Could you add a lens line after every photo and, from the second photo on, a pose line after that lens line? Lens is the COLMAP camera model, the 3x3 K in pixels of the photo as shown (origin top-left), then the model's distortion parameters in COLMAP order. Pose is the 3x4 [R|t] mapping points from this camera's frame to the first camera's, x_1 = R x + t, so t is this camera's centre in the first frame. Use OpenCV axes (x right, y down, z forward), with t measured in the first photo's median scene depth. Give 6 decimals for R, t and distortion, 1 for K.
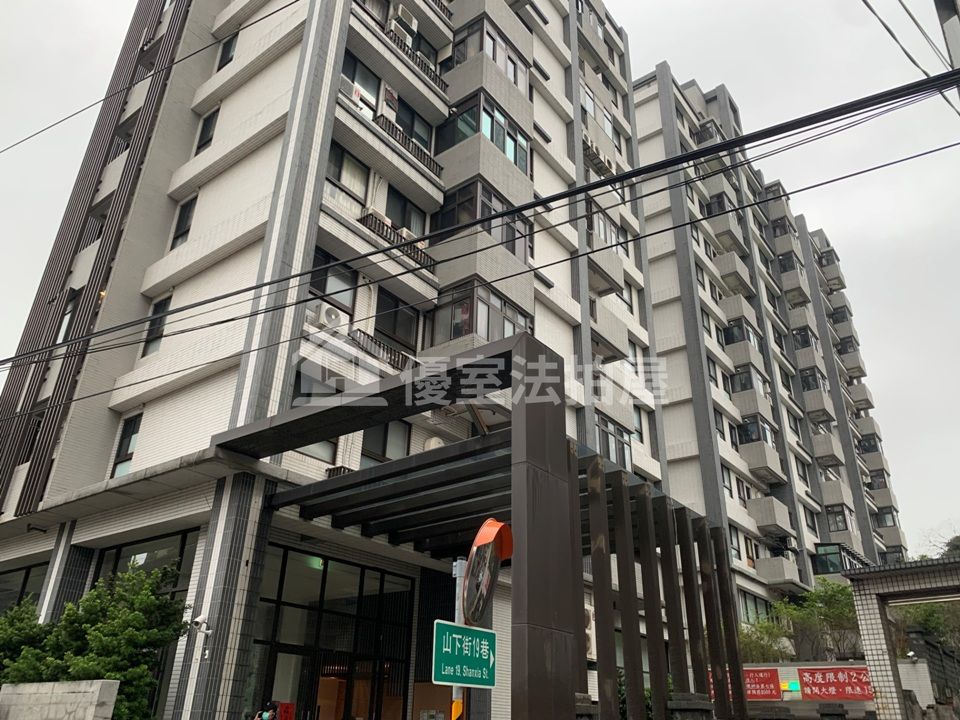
lens RADIAL K [[734.4, 0, 480.0], [0, 734.4, 360.0], [0, 0, 1]] dist [0.056235, -0.100875]
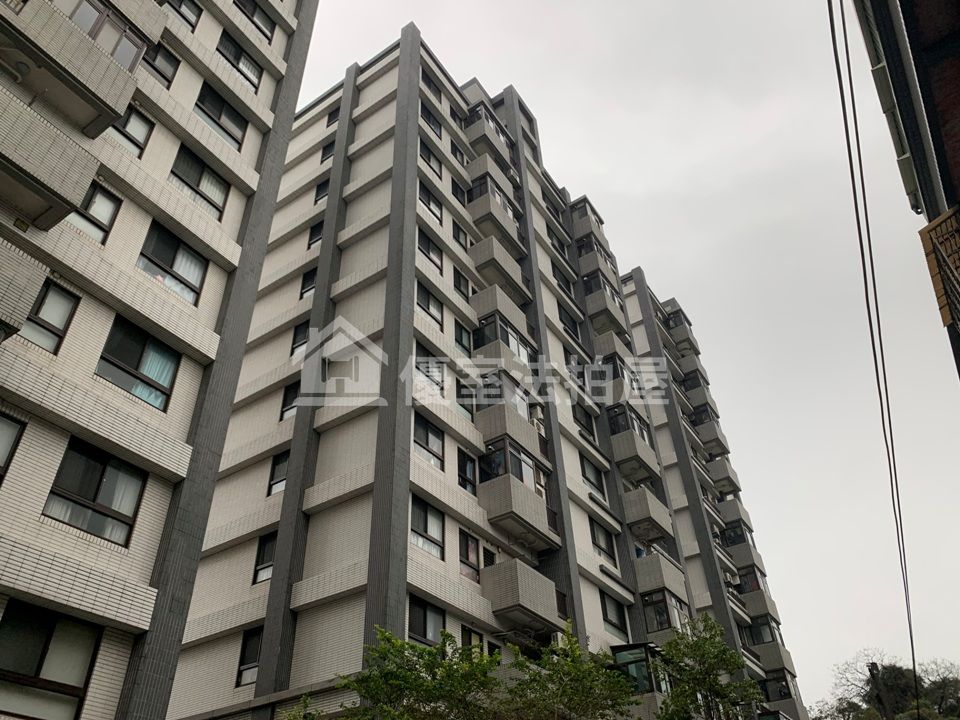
lens RADIAL K [[734.4, 0, 480.0], [0, 734.4, 360.0], [0, 0, 1]] dist [0.056235, -0.100875]
pose [[0.996331, -0.007468, 0.085261, 0.257166], [0.025989, 0.975547, -0.218250, 0.128359], [-0.081546, 0.219664, 0.972161, 0.304110]]
